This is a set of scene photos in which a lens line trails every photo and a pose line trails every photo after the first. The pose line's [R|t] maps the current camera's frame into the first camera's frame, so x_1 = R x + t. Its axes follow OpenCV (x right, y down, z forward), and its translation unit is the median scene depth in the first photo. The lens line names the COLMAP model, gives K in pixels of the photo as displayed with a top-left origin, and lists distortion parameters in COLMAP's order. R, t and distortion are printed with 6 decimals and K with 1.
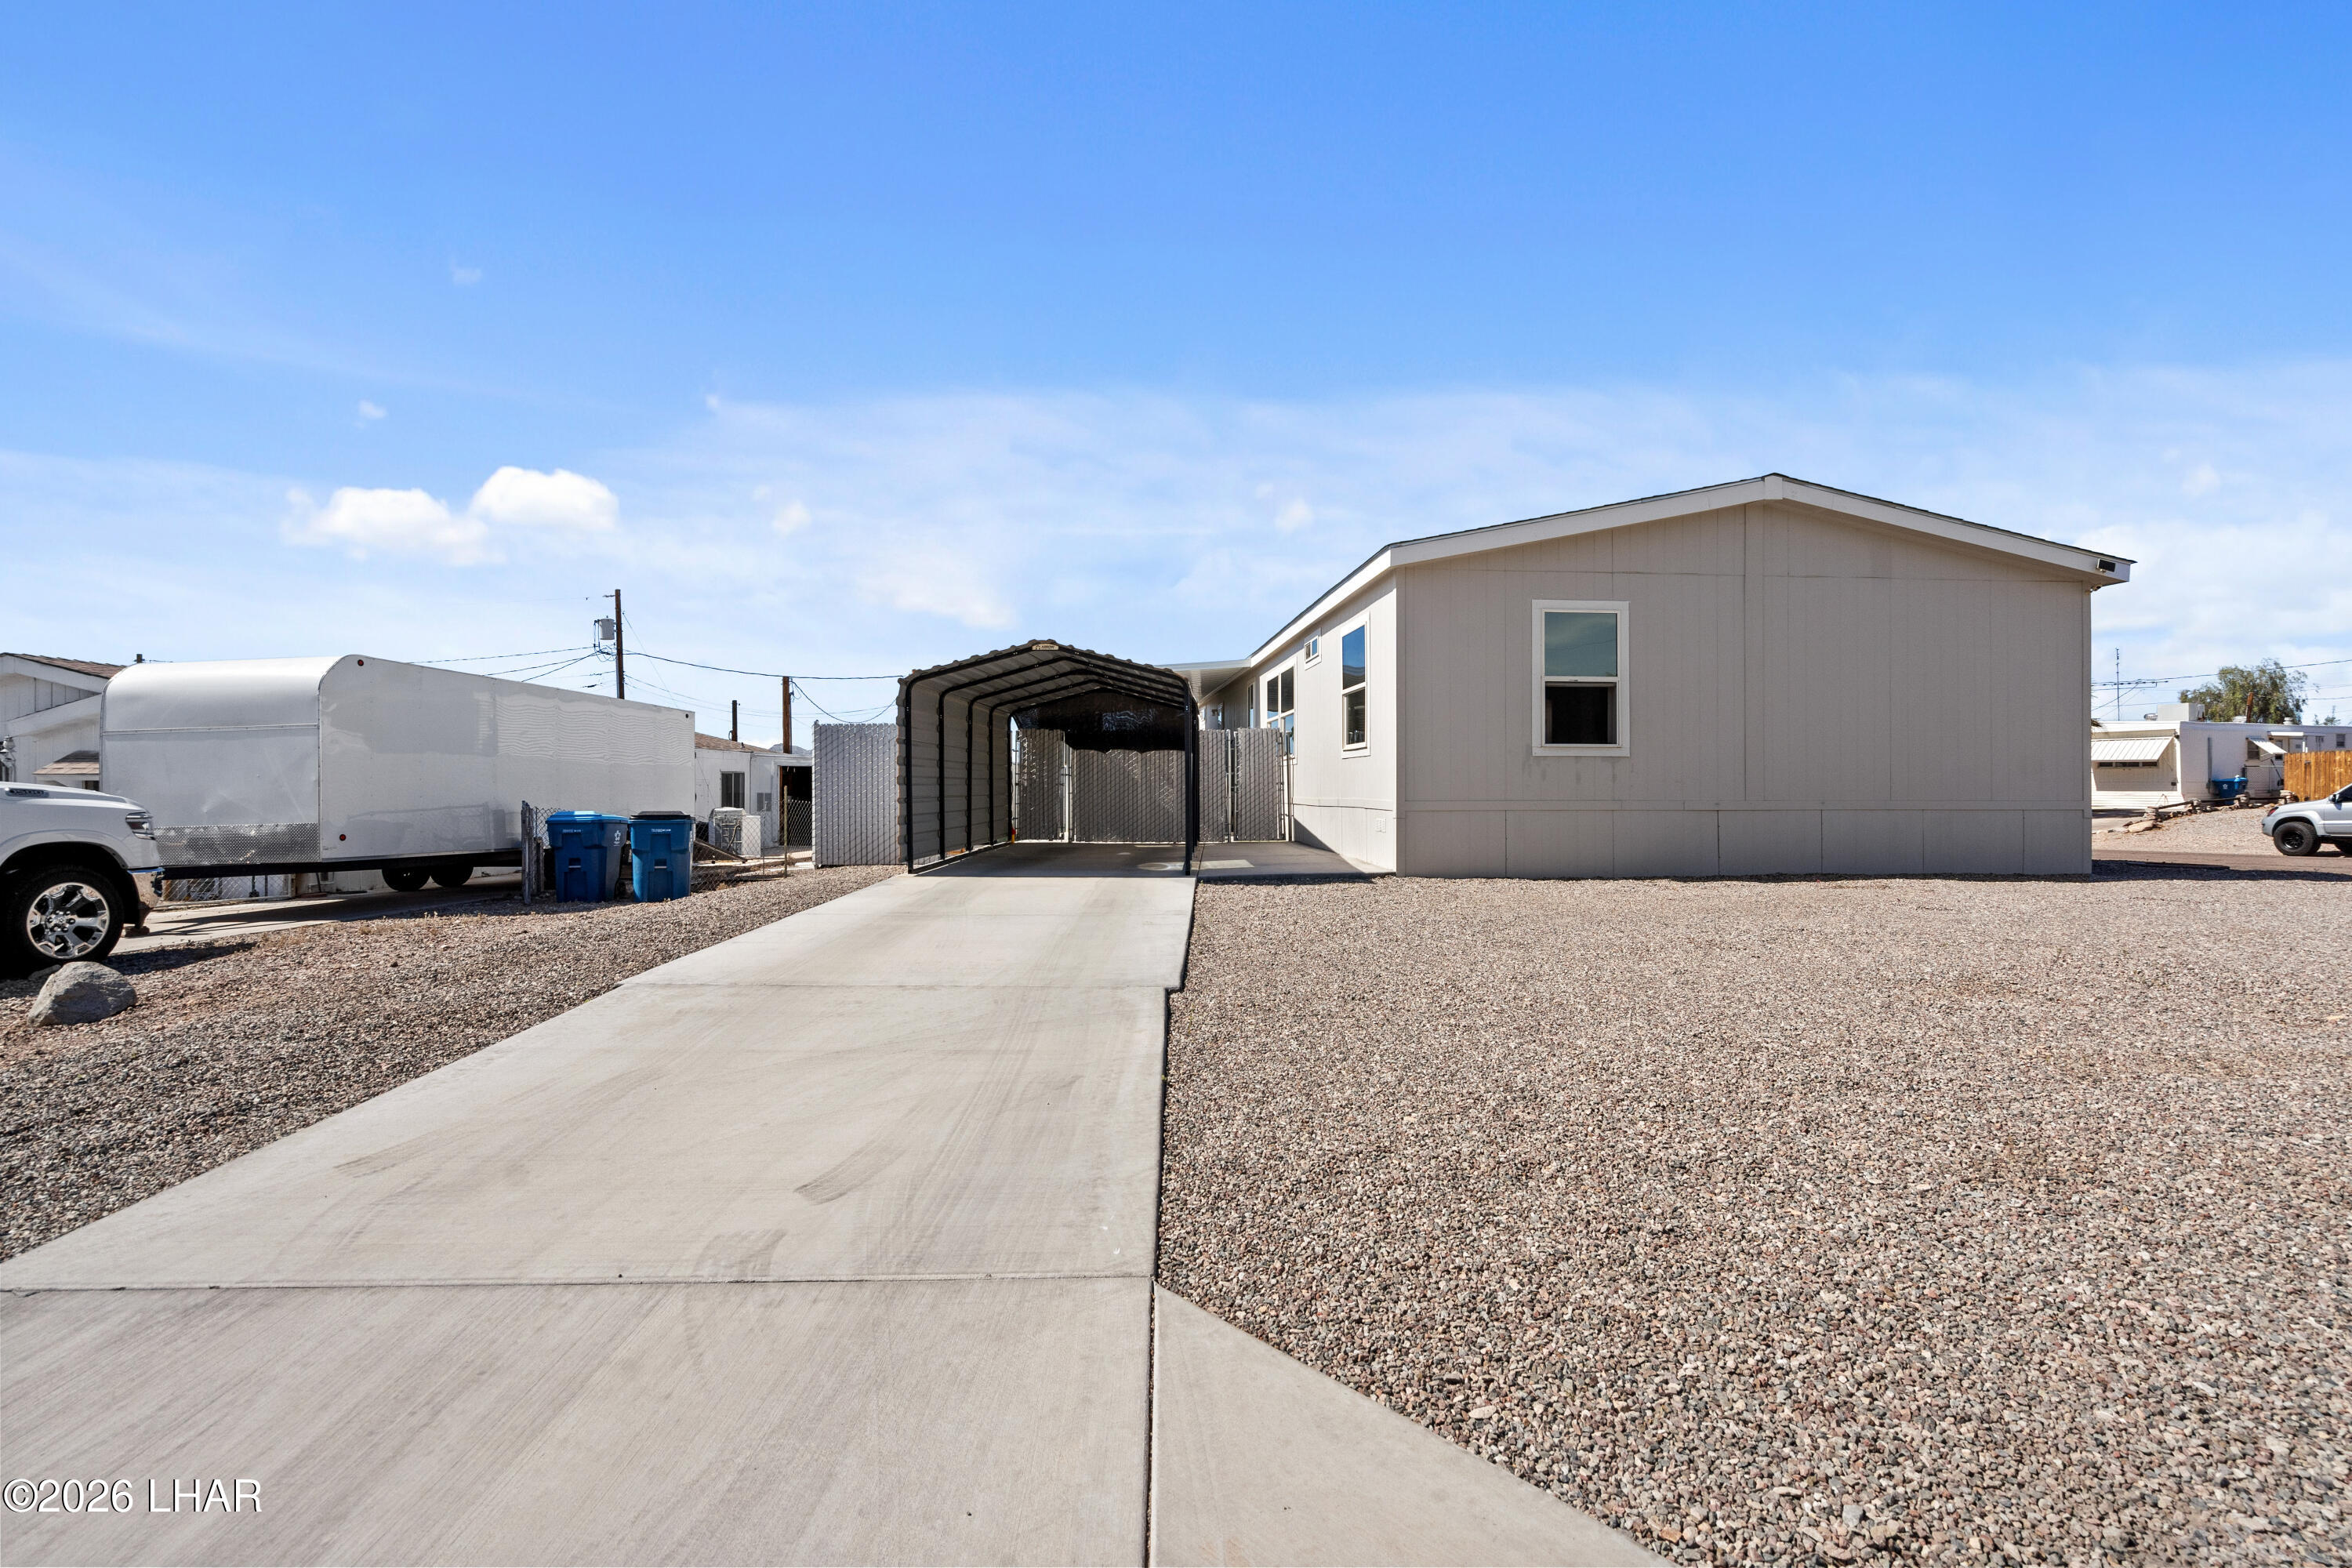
lens RADIAL K [[1073.9, 0, 1176.0], [0, 1073.9, 784.0], [0, 0, 1]] dist [-0.002220, 0.000141]
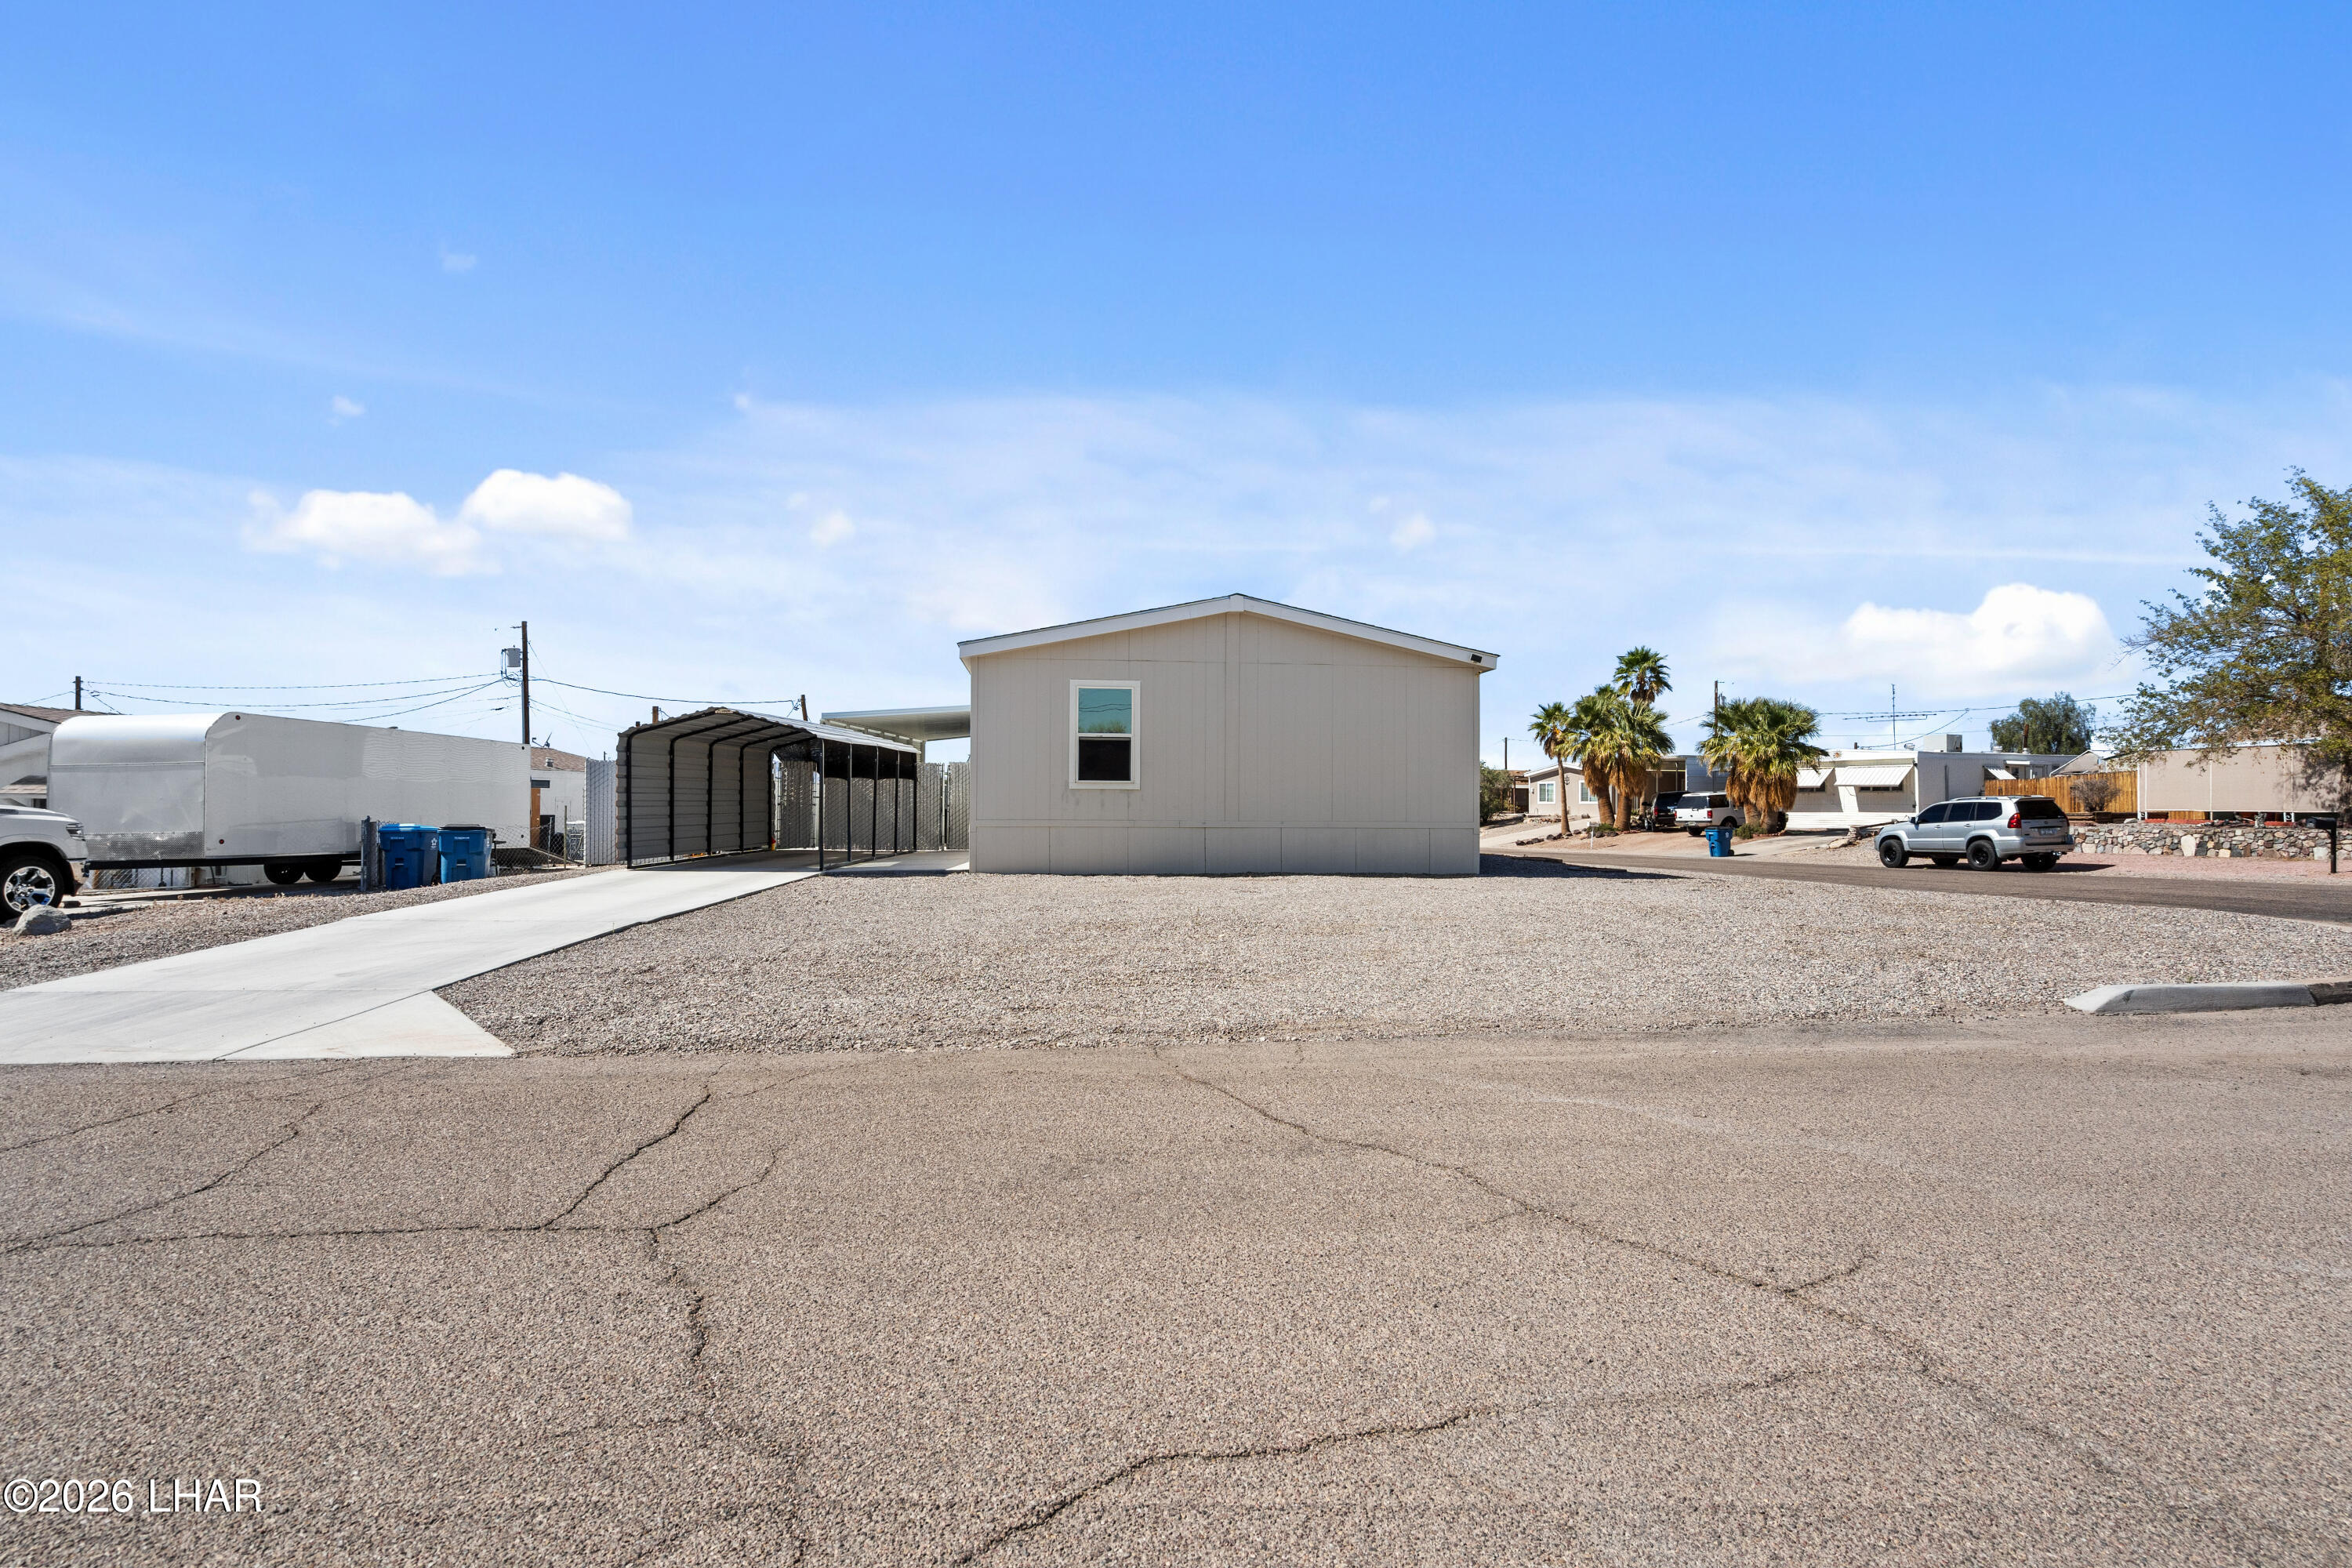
lens RADIAL K [[1092.6, 0, 1176.0], [0, 1092.6, 784.0], [0, 0, 1]] dist [-0.000461, 0.000110]
pose [[0.999785, 0.006101, 0.019836, 0.438630], [-0.005848, 0.999901, -0.012769, -0.014744], [-0.019912, 0.012650, 0.999722, -0.452563]]
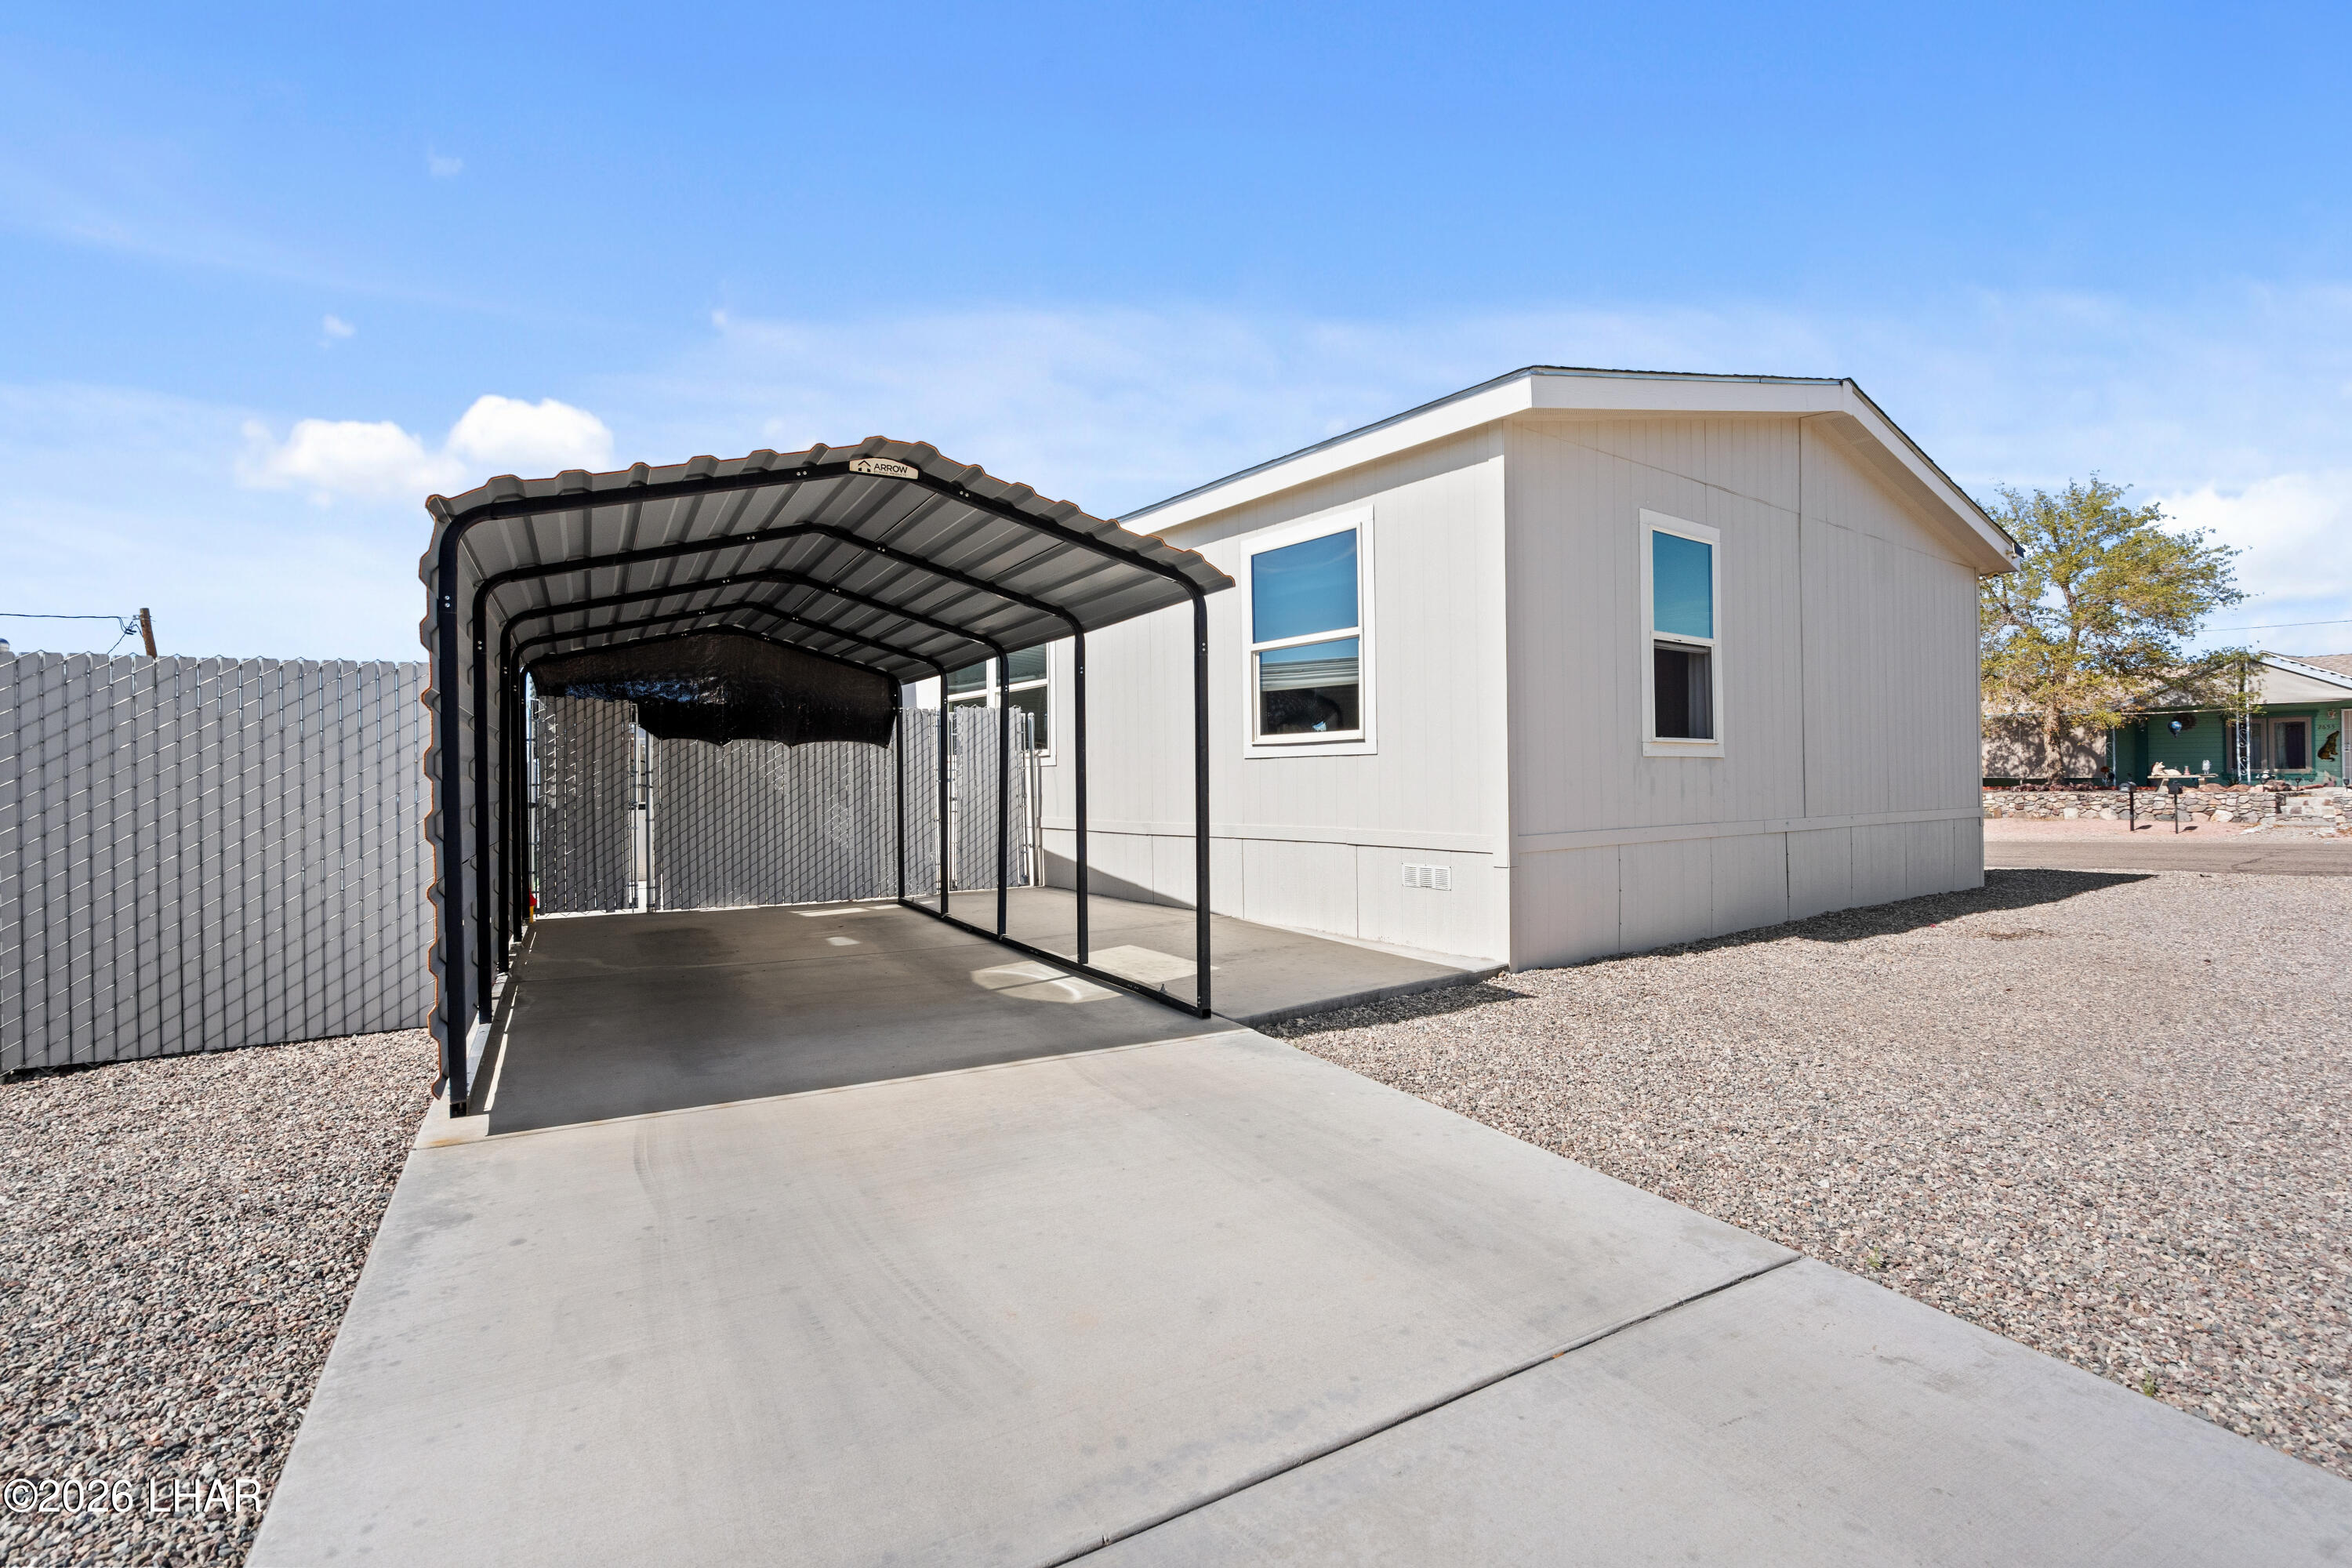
lens RADIAL K [[1073.9, 0, 1176.0], [0, 1073.9, 784.0], [0, 0, 1]] dist [-0.002220, 0.000141]
pose [[0.853893, -0.009326, 0.520365, -0.225335], [0.007227, 0.999956, 0.006062, -0.015435], [-0.520399, -0.001416, 0.853922, 0.595410]]
